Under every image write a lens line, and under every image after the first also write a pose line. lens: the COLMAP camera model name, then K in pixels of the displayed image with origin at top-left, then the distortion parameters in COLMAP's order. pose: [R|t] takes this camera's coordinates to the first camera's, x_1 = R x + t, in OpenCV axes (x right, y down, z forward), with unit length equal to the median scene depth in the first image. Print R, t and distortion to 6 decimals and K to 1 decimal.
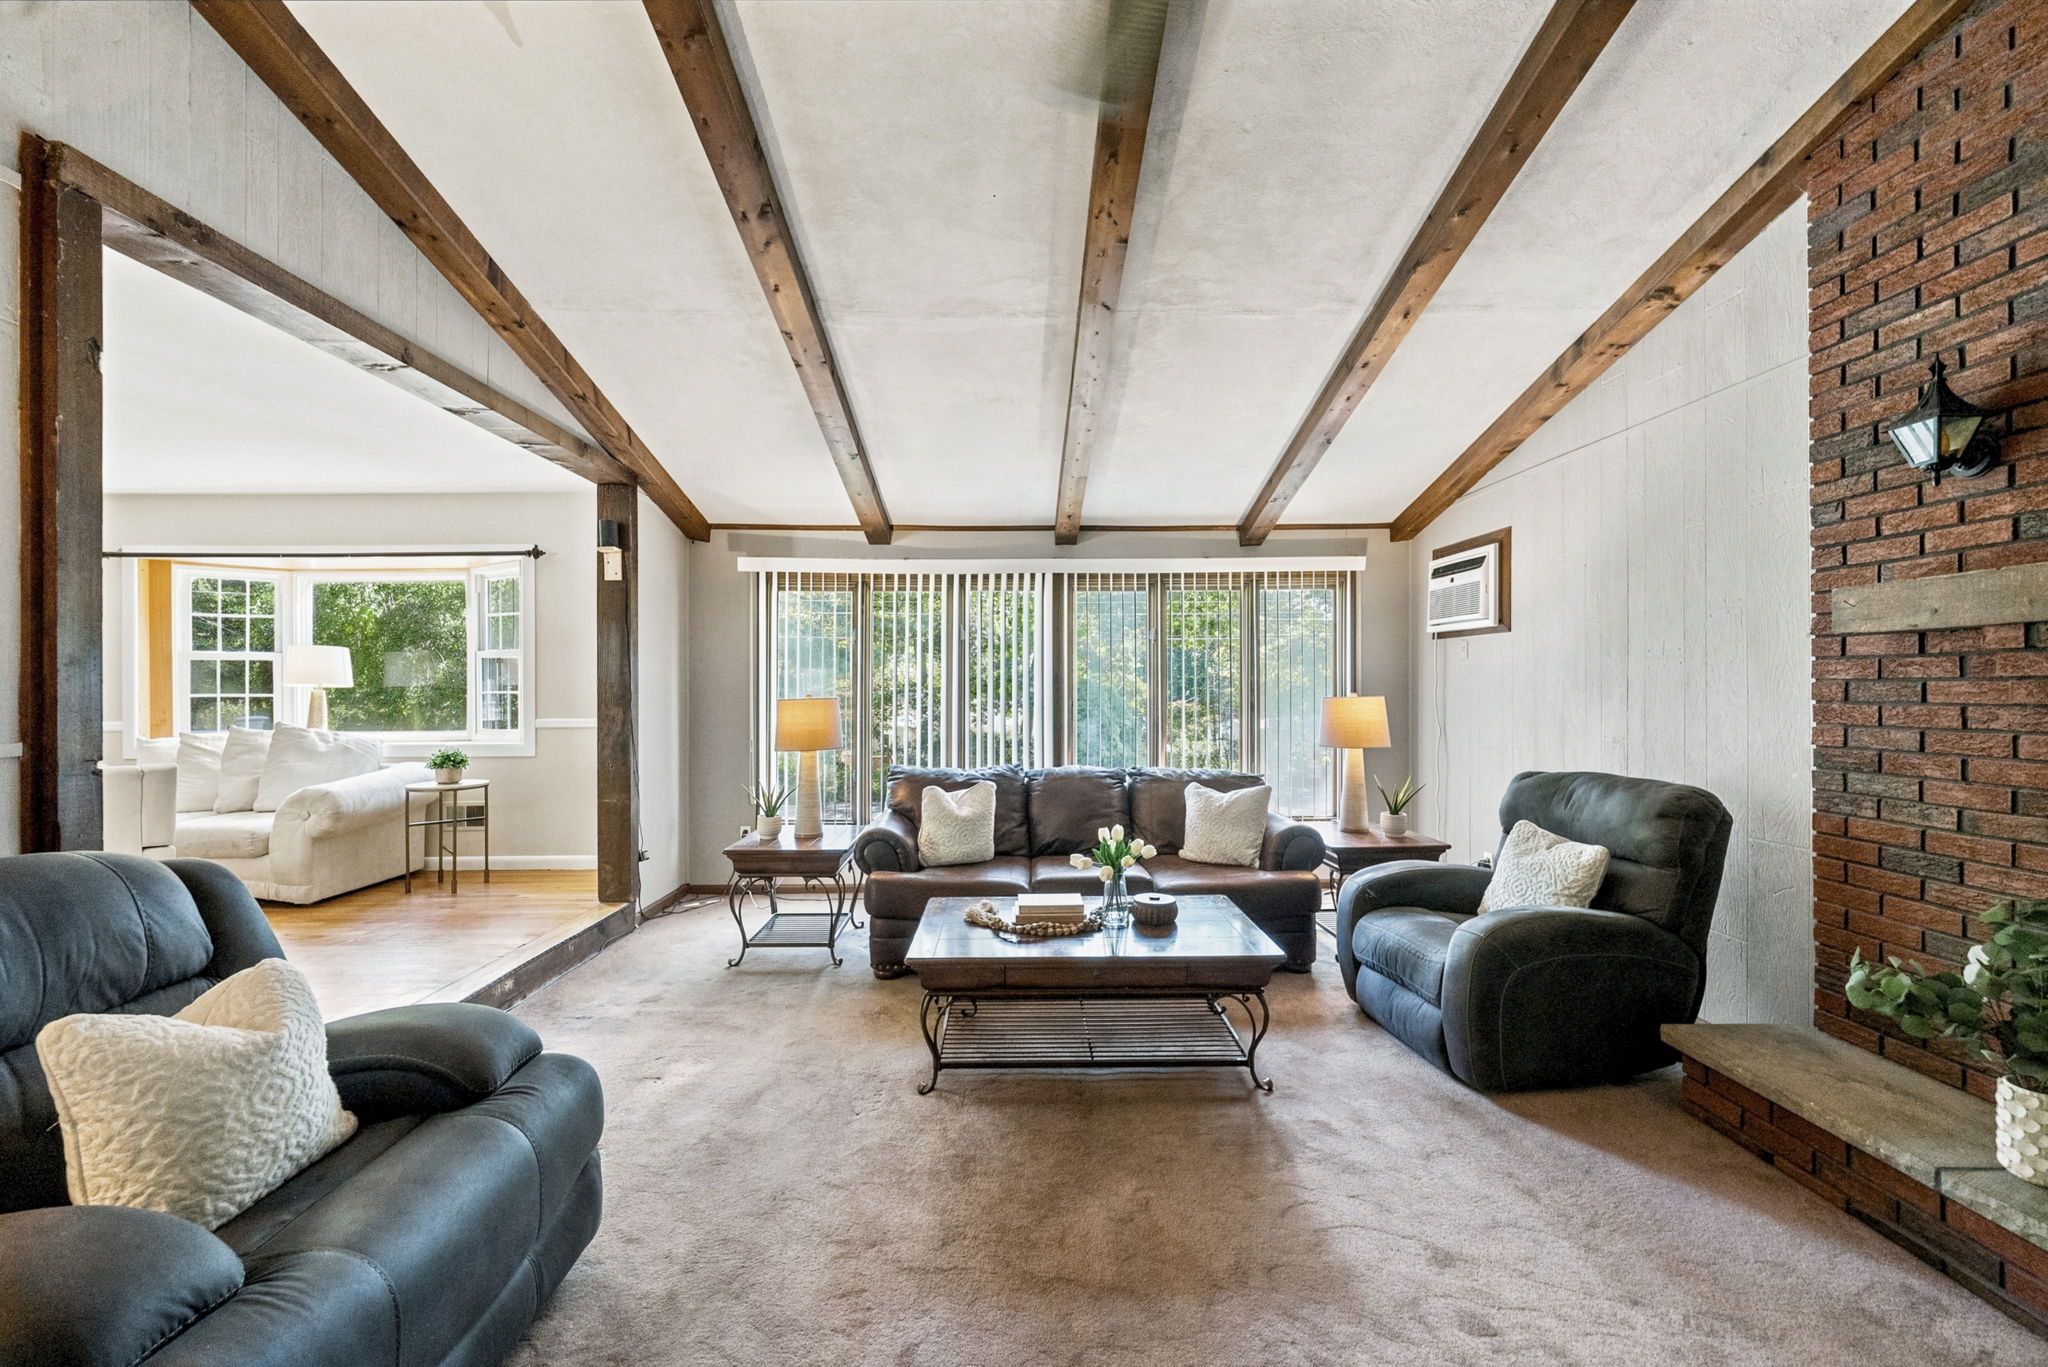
lens RADIAL K [[835.8, 0, 1024.0], [0, 835.8, 683.5], [0, 0, 1]] dist [-0.001298, 0.000046]
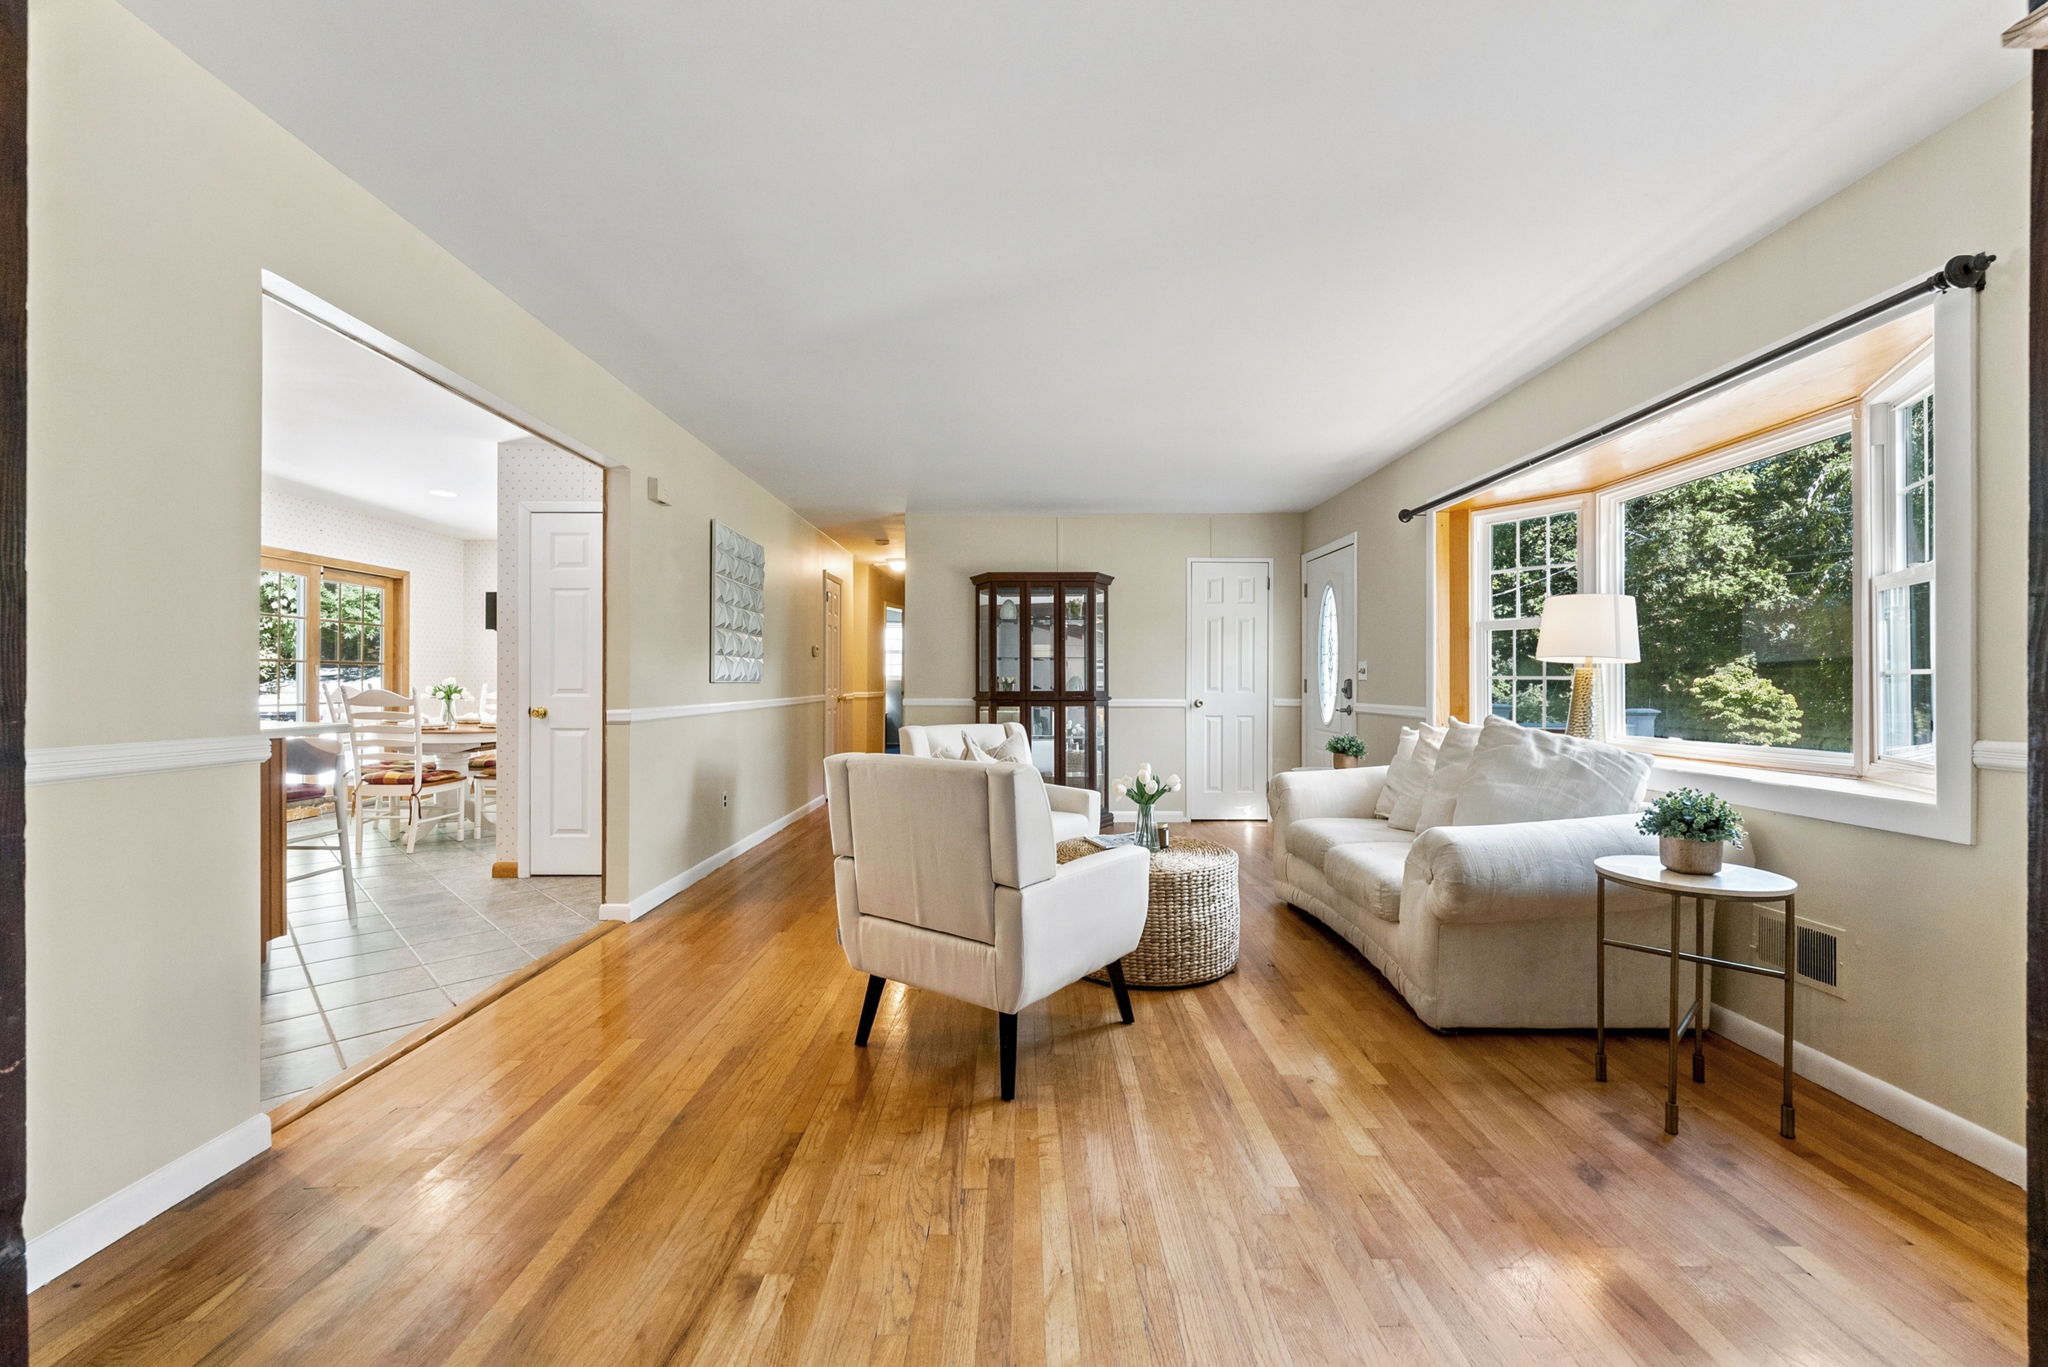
lens RADIAL K [[835.8, 0, 1024.0], [0, 835.8, 683.5], [0, 0, 1]] dist [-0.001298, 0.000046]
pose [[-0.017085, 0.006040, -0.999836, -0.394041], [-0.001783, 0.999980, 0.006072, 0.029917], [0.999852, 0.001887, -0.017074, 1.075640]]
